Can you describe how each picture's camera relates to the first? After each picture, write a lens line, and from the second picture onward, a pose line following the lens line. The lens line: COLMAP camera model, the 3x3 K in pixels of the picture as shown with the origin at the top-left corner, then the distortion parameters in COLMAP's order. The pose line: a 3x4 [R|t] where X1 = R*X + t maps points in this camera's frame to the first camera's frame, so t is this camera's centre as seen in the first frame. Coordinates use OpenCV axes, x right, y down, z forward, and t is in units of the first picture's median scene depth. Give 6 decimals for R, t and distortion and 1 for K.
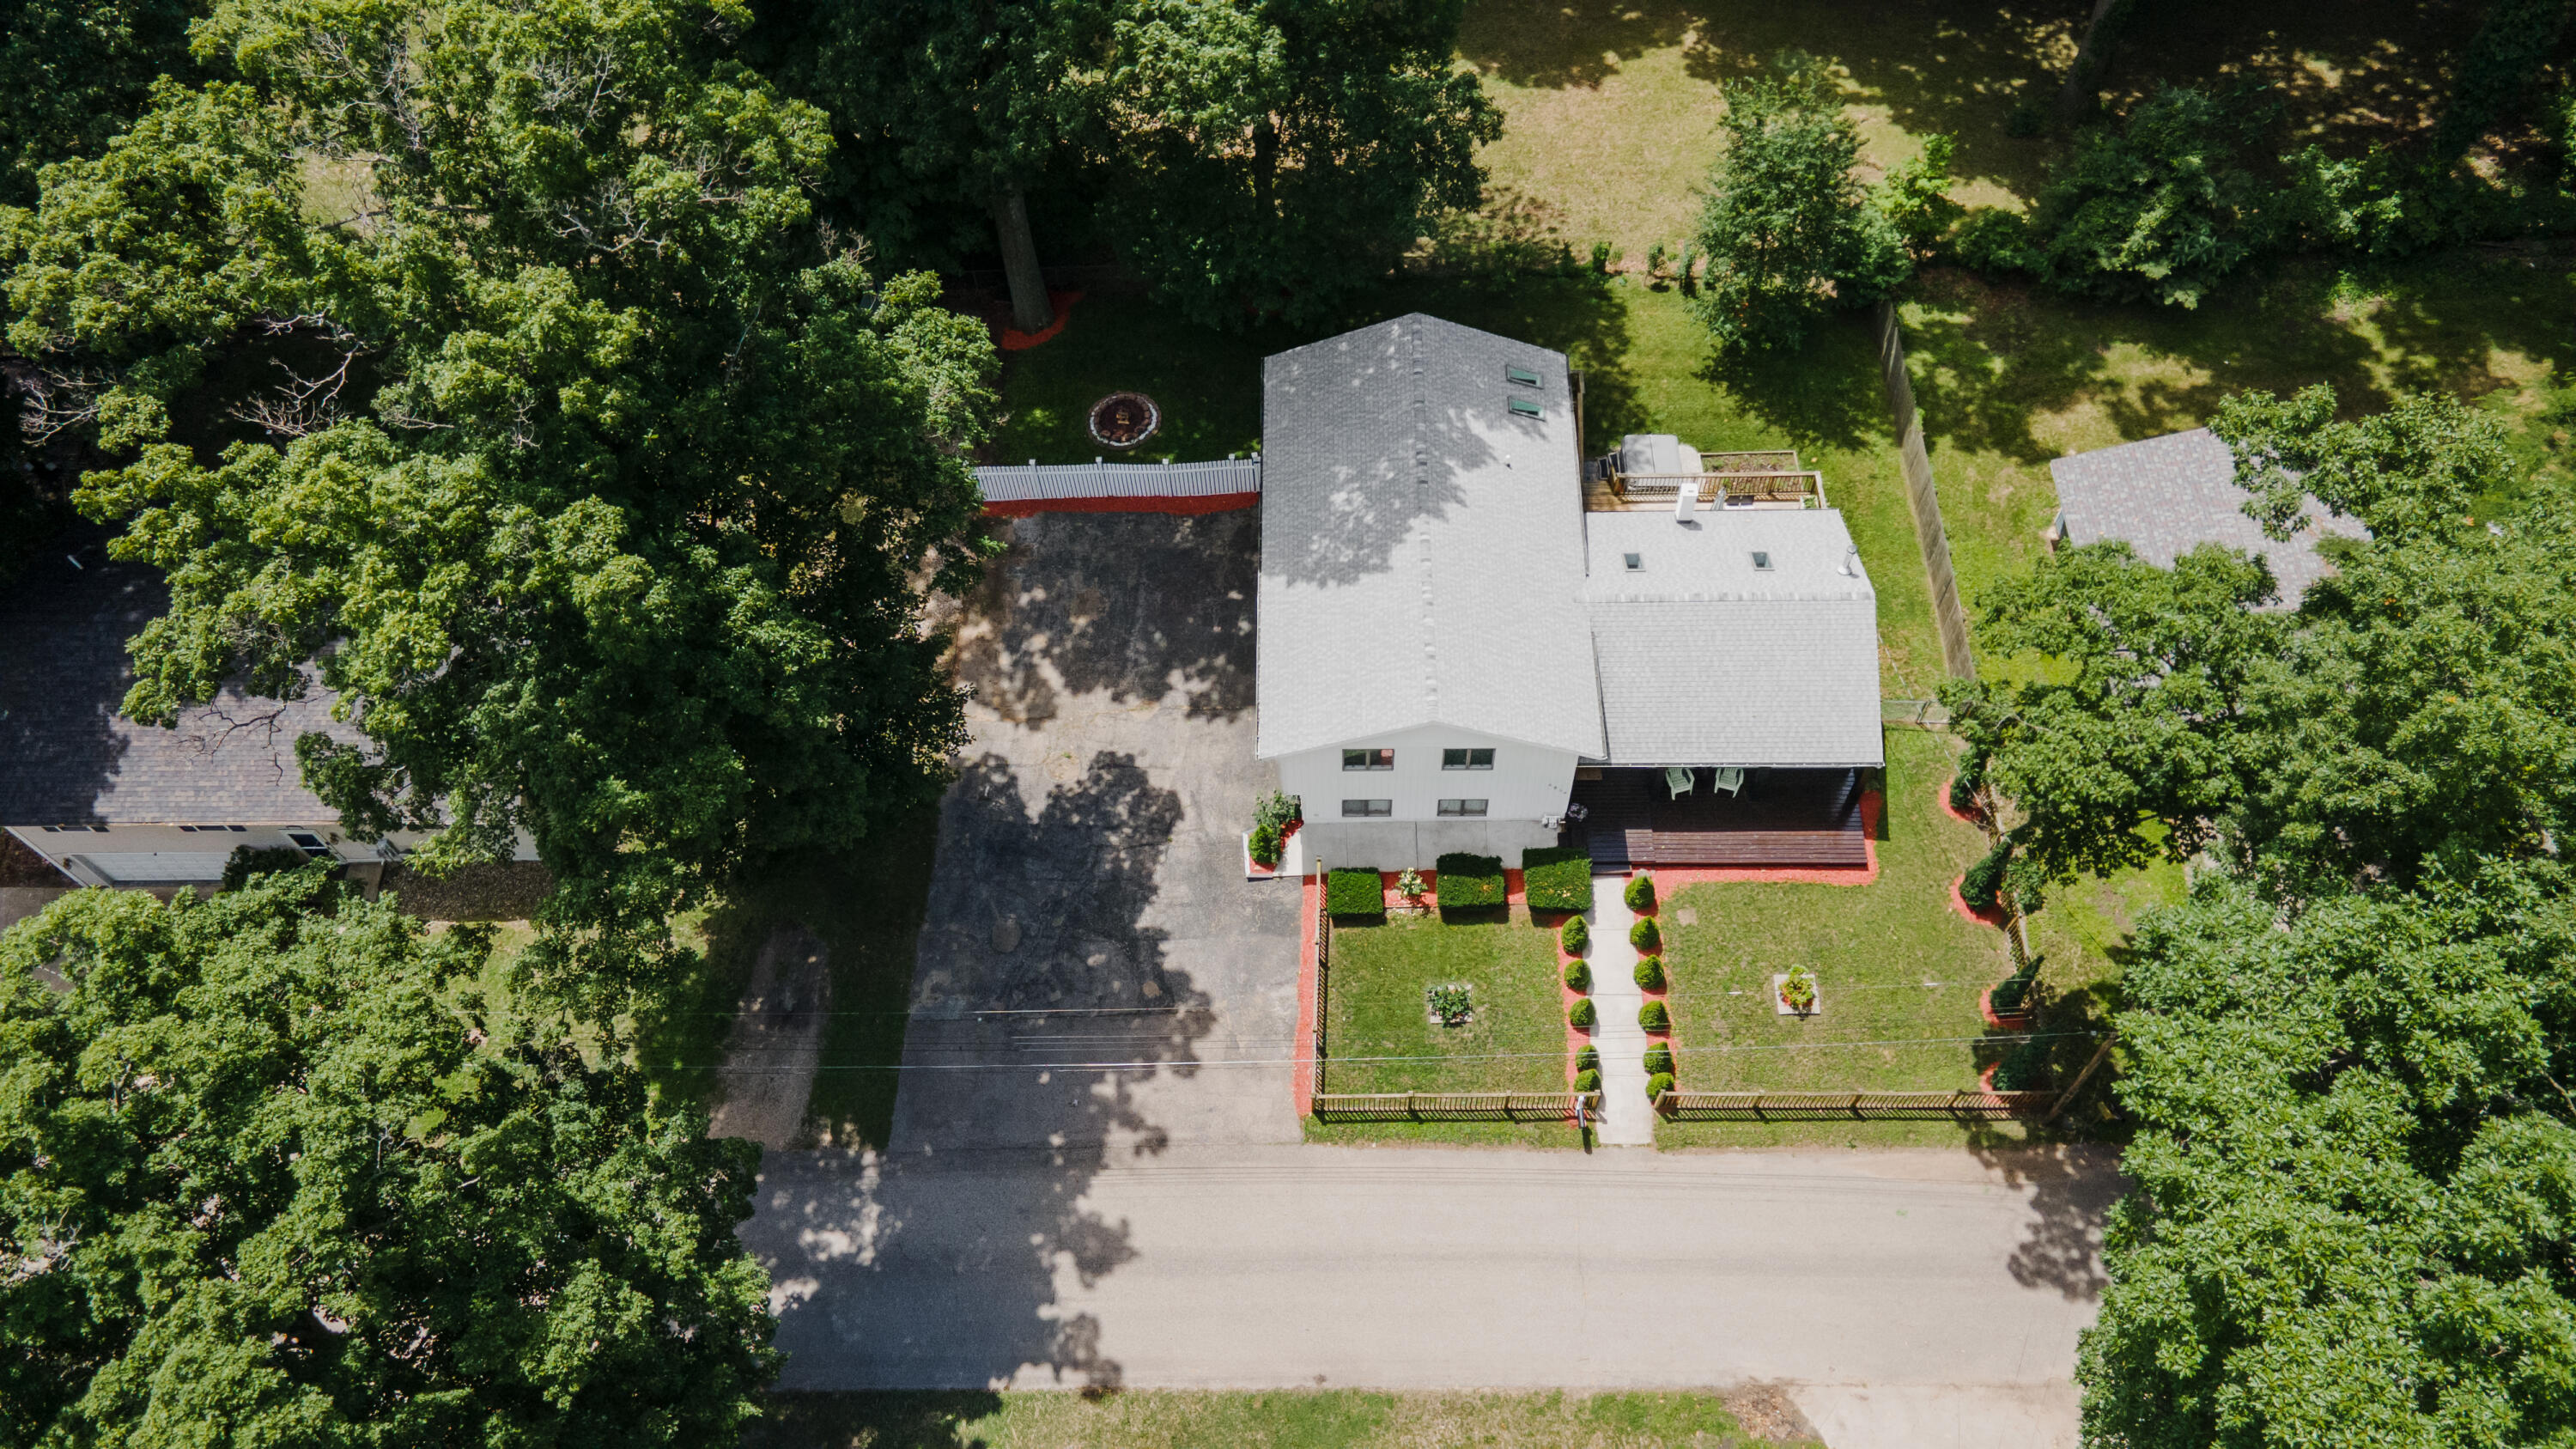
lens RADIAL K [[1875.6, 0, 1275.7], [0, 1875.6, 721.0], [0, 0, 1]] dist [-0.001354, 0.087052]
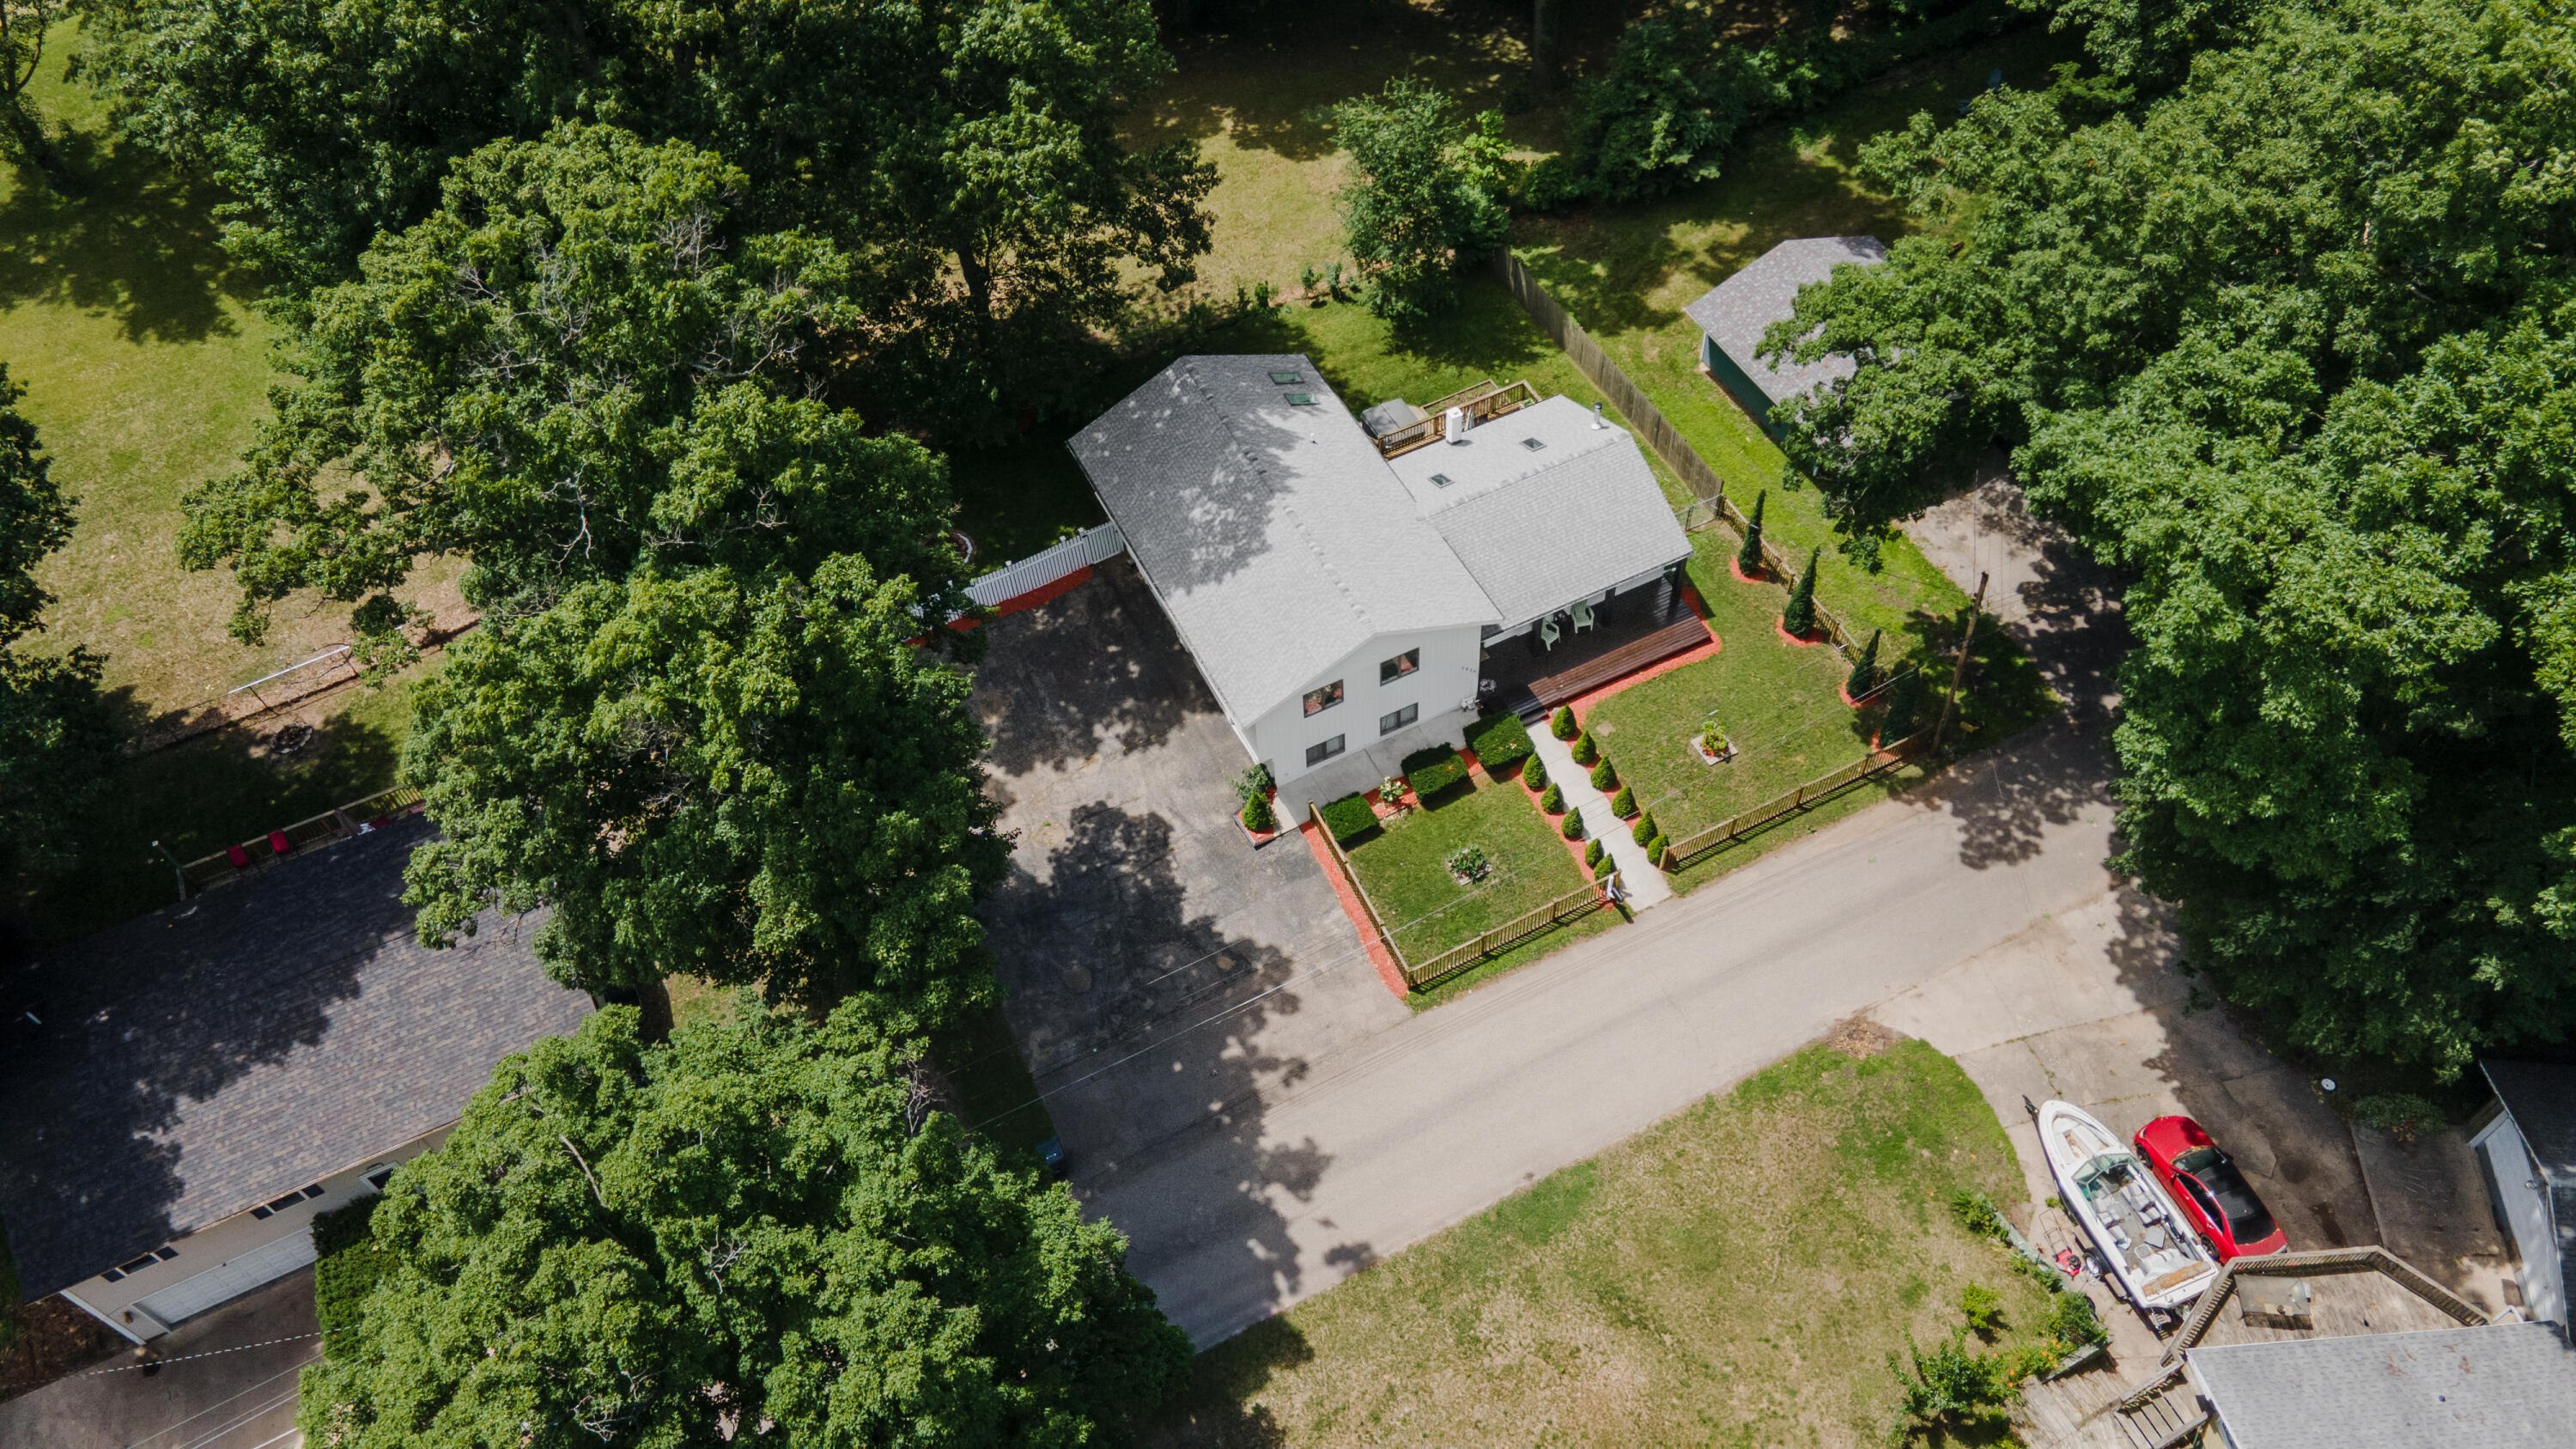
lens RADIAL K [[1875.5, 0, 1288.0], [0, 1875.5, 724.5], [0, 0, 1]] dist [0.039101, -0.000613]
pose [[0.893968, -0.364836, 0.260224, -0.269775], [0.393386, 0.917018, -0.065765, 0.100370], [-0.214637, 0.161161, 0.963306, -0.108166]]
